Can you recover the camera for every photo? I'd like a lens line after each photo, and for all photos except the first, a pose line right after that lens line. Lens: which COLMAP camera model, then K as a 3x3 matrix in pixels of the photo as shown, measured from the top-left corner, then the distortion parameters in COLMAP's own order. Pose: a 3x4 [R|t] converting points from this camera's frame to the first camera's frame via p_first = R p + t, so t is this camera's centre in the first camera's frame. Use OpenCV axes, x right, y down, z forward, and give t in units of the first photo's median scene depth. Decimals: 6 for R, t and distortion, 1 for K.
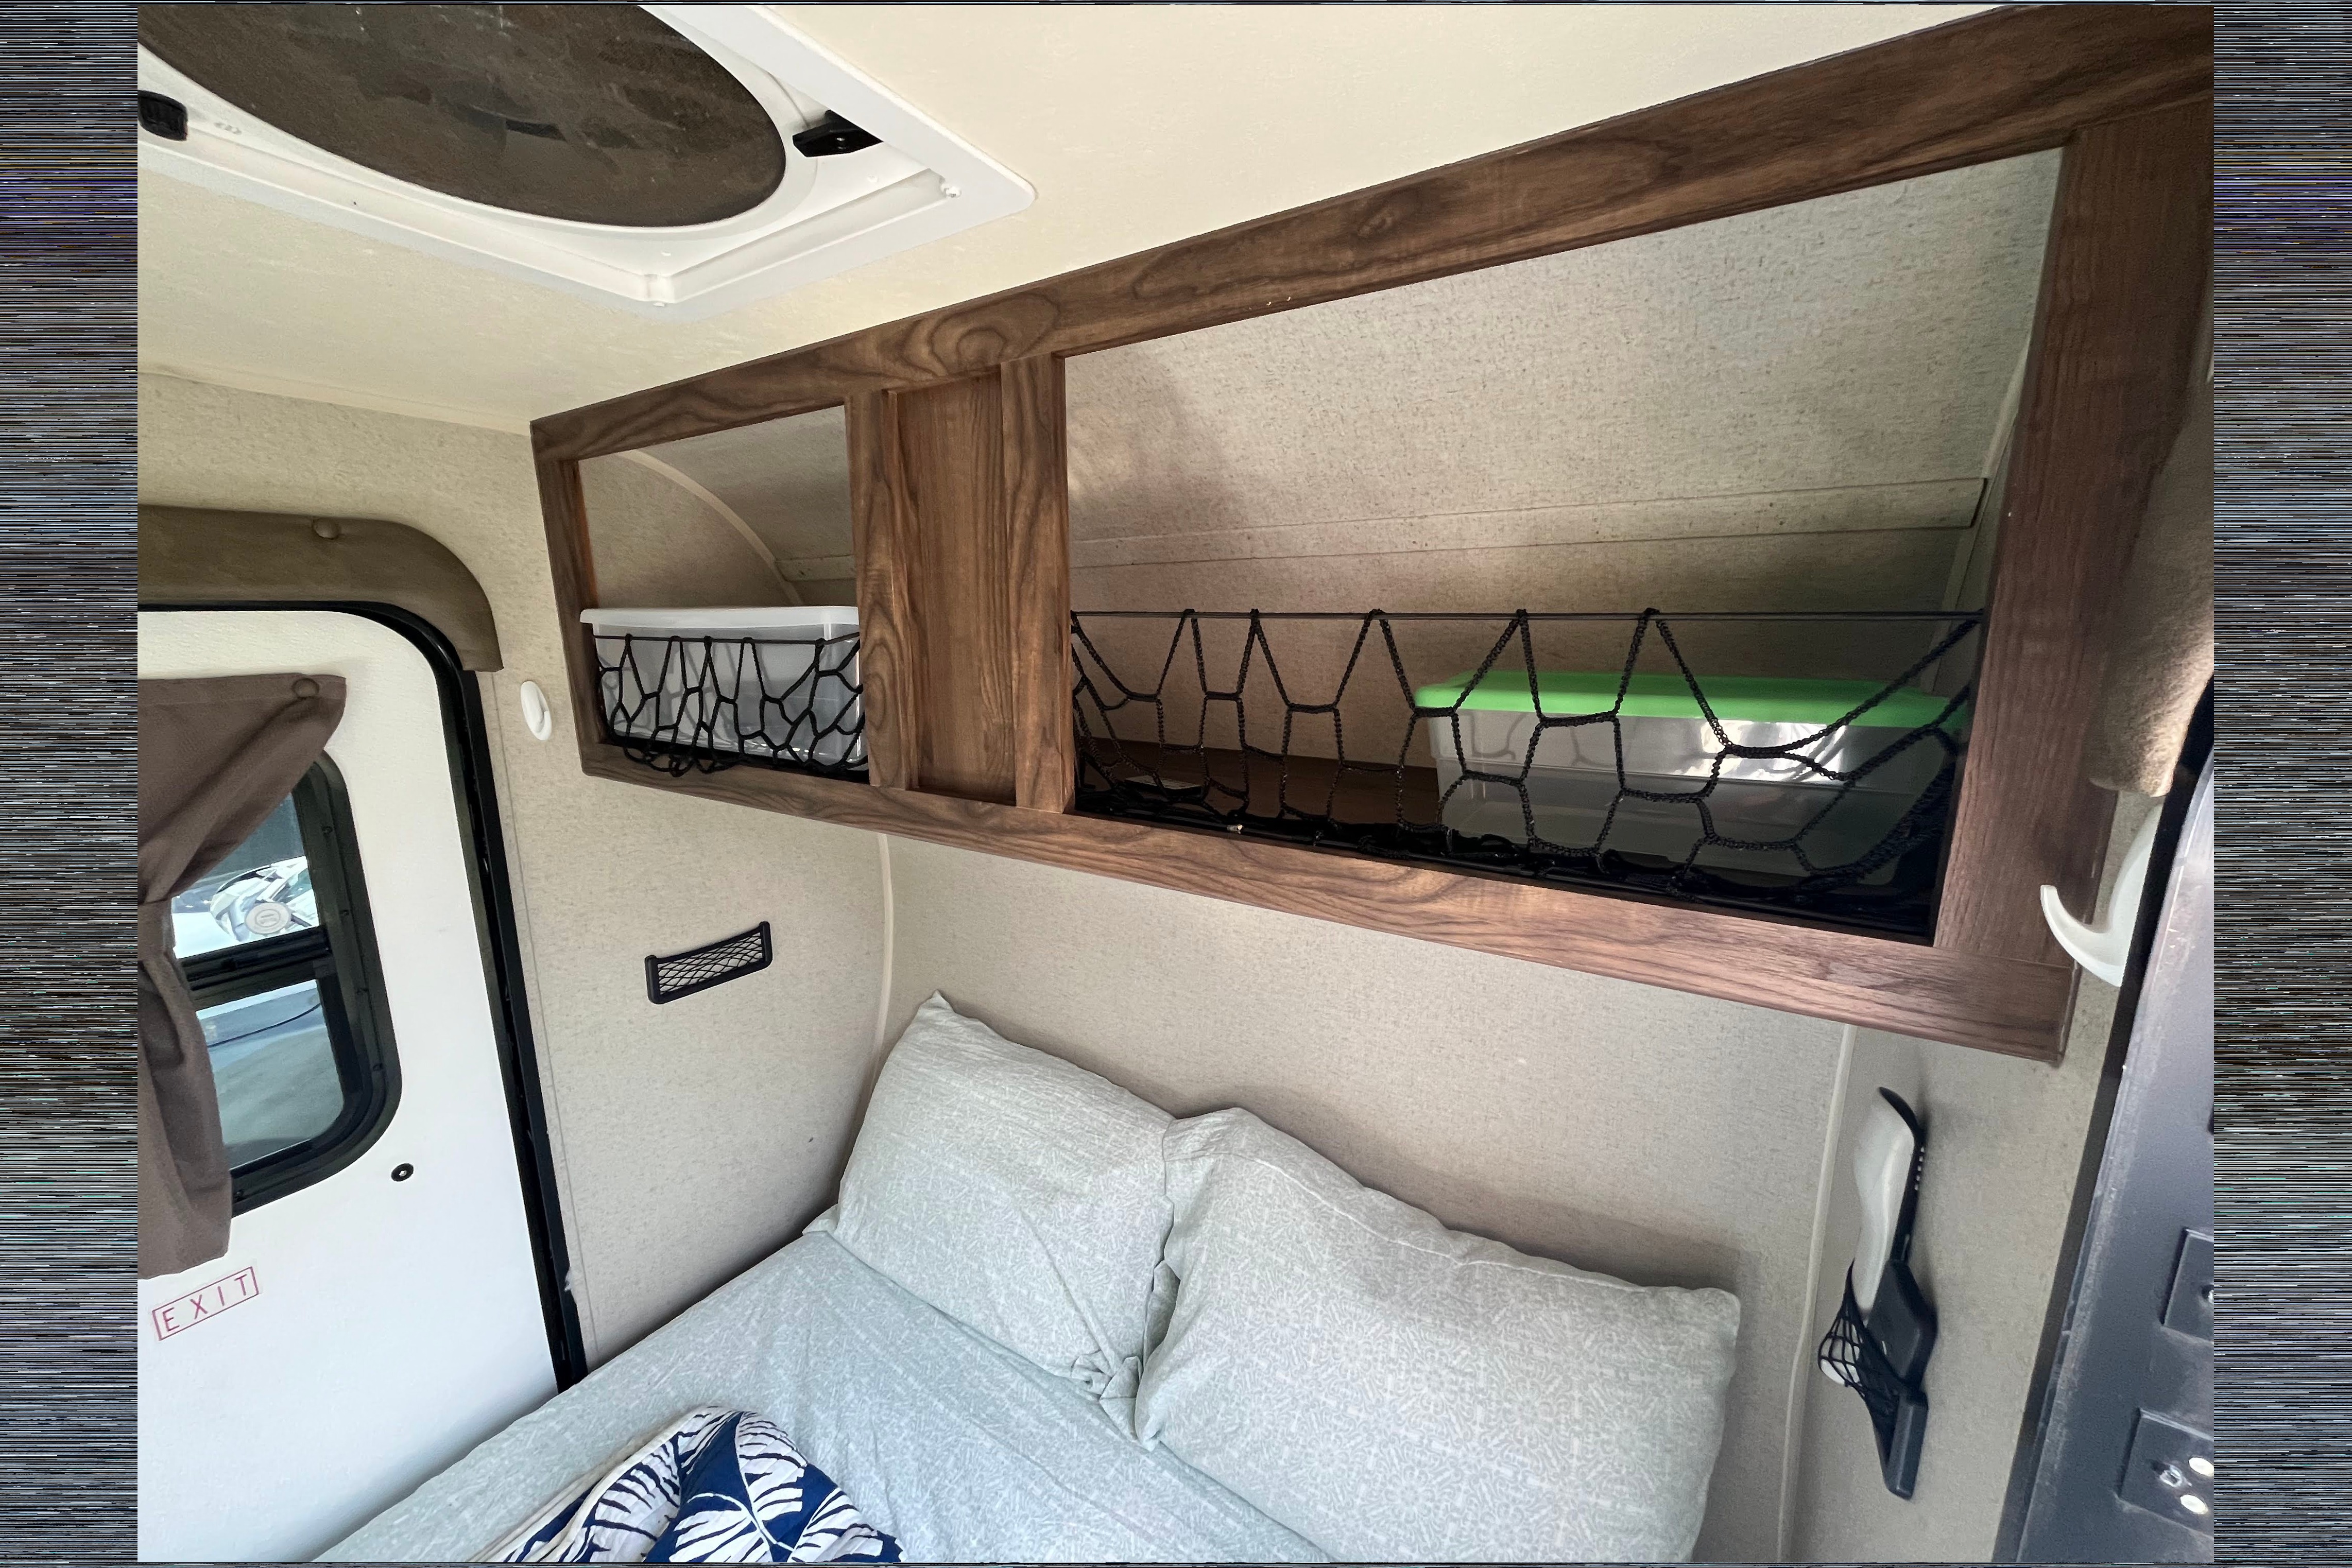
lens RADIAL K [[847.2, 0, 1176.5], [0, 847.2, 812.9], [0, 0, 1]] dist [-0.000953, 0.000101]
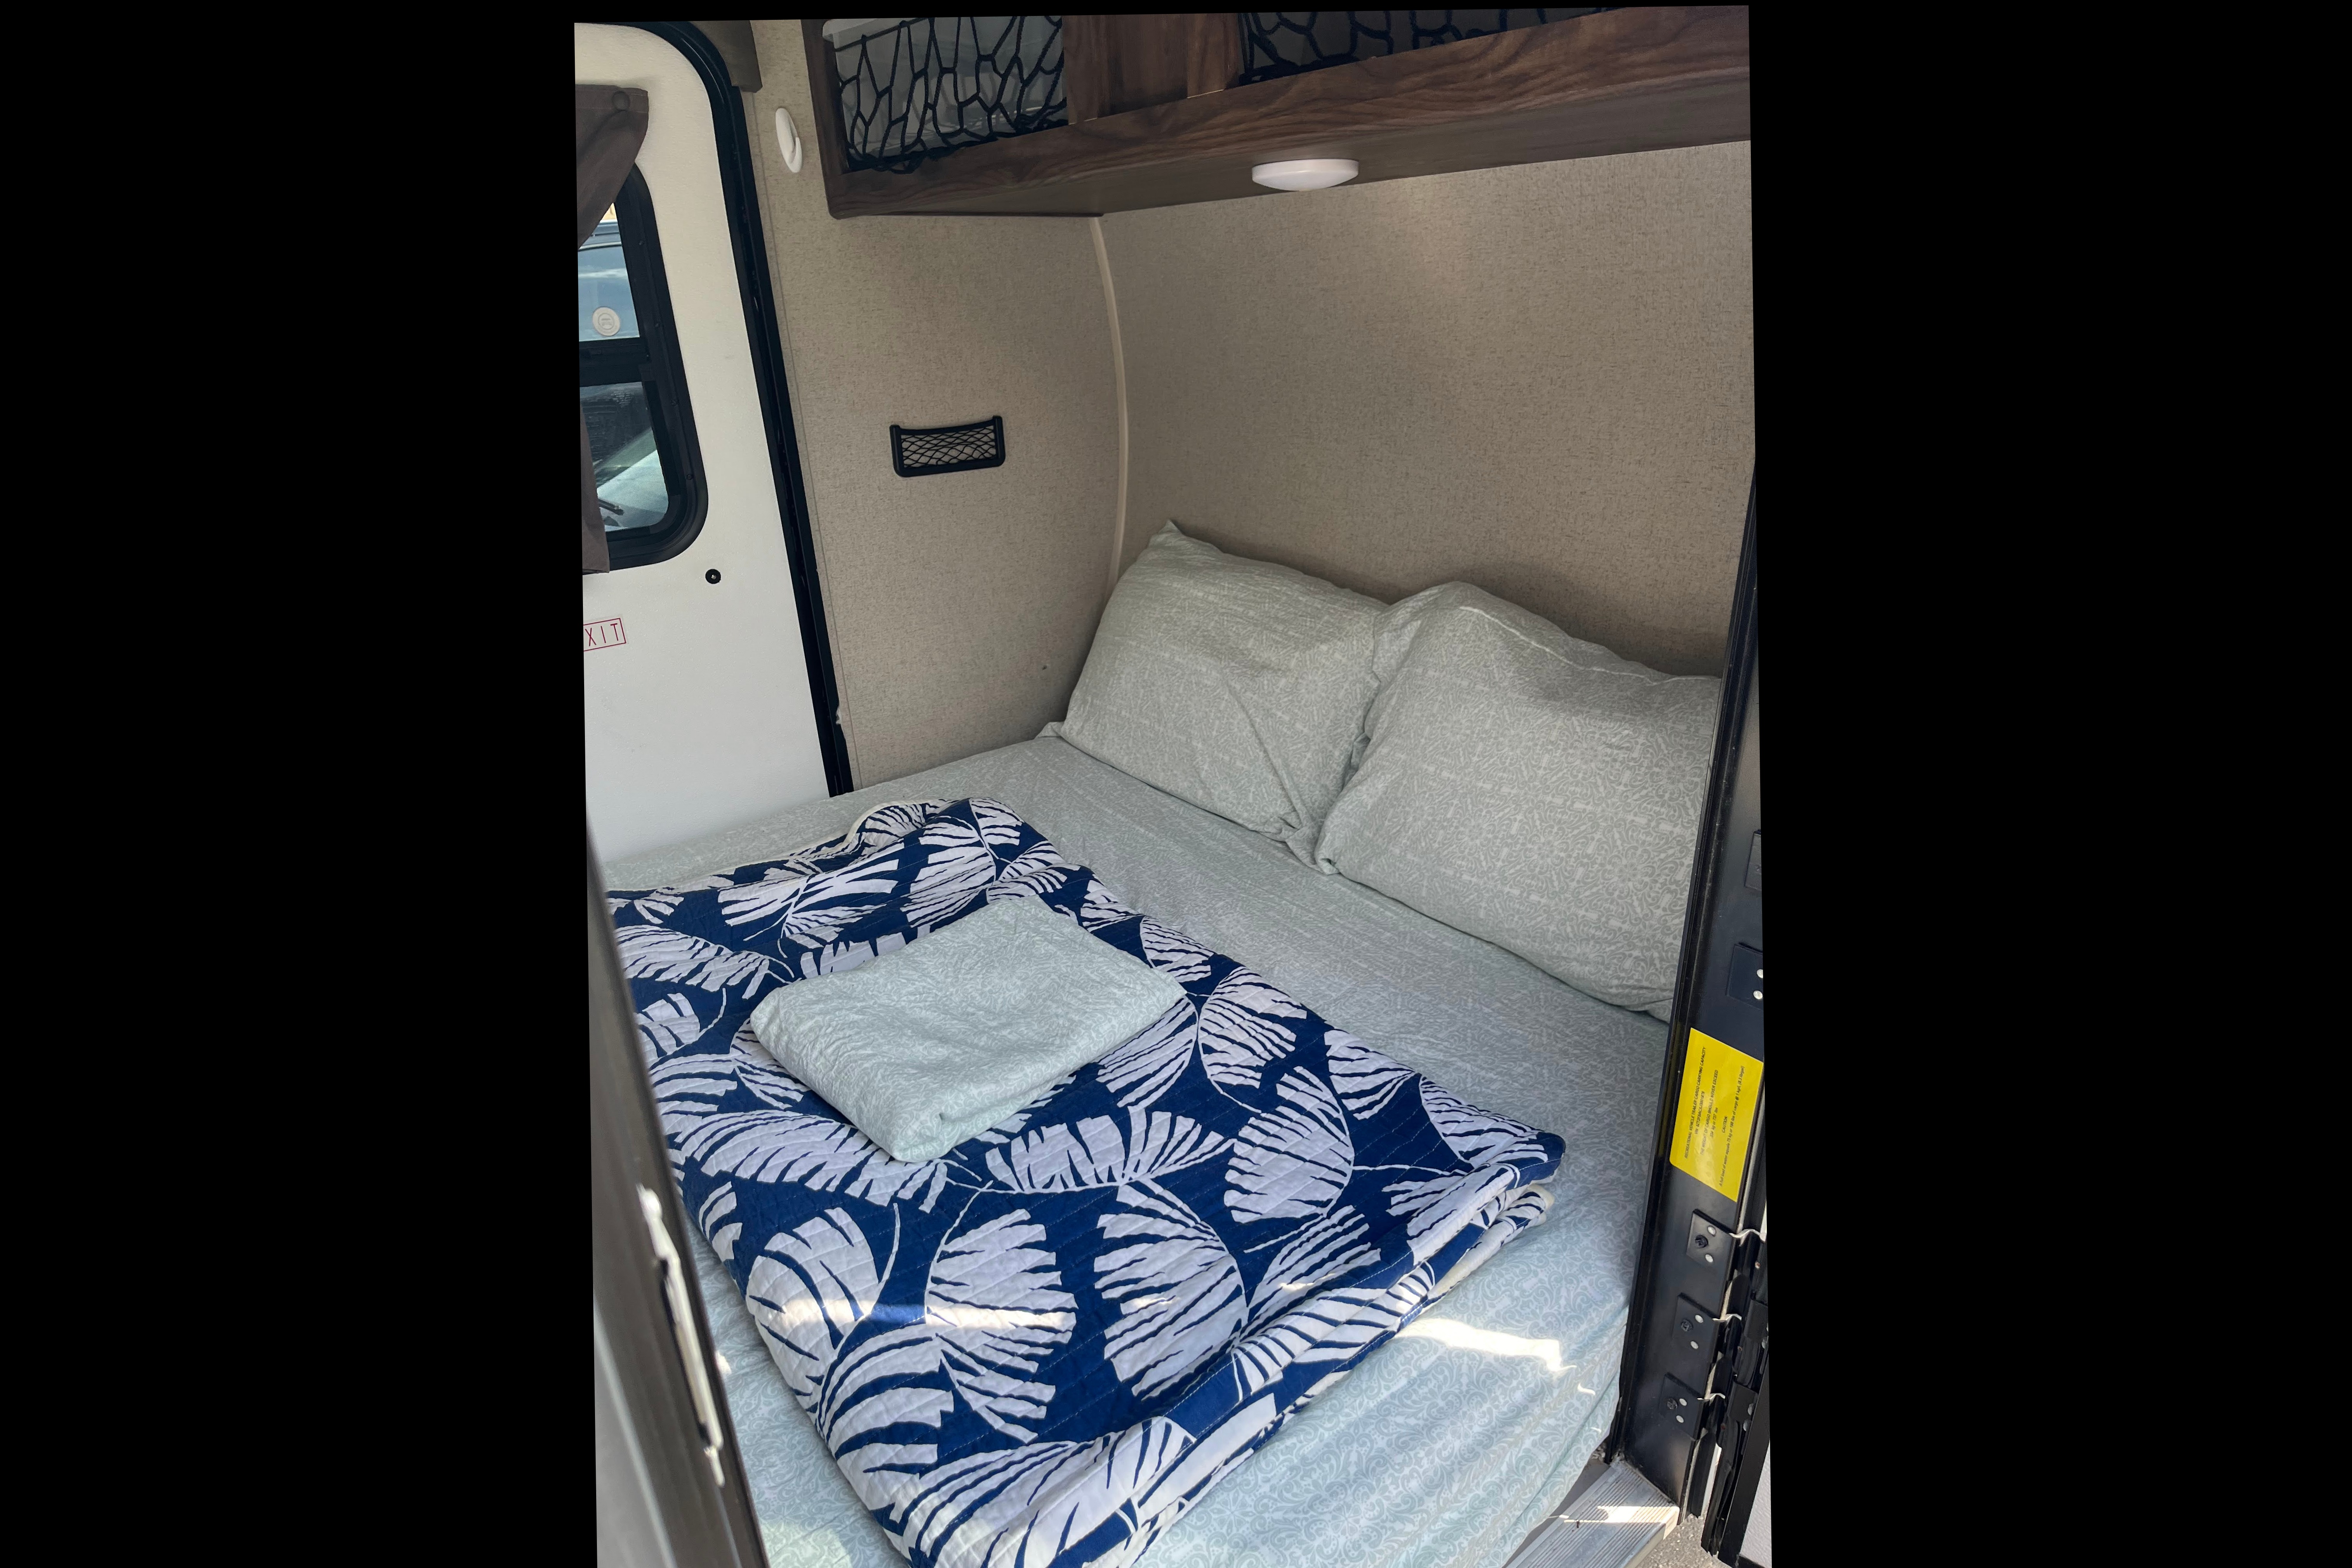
lens RADIAL K [[1154.2, 0, 1176.0], [0, 1154.2, 784.0], [0, 0, 1]] dist [0.059690, -0.056217]
pose [[0.946614, 0.093974, -0.308369, 0.205523], [-0.026375, 0.975938, 0.216446, 0.320686], [0.321290, -0.196757, 0.926315, -0.326239]]
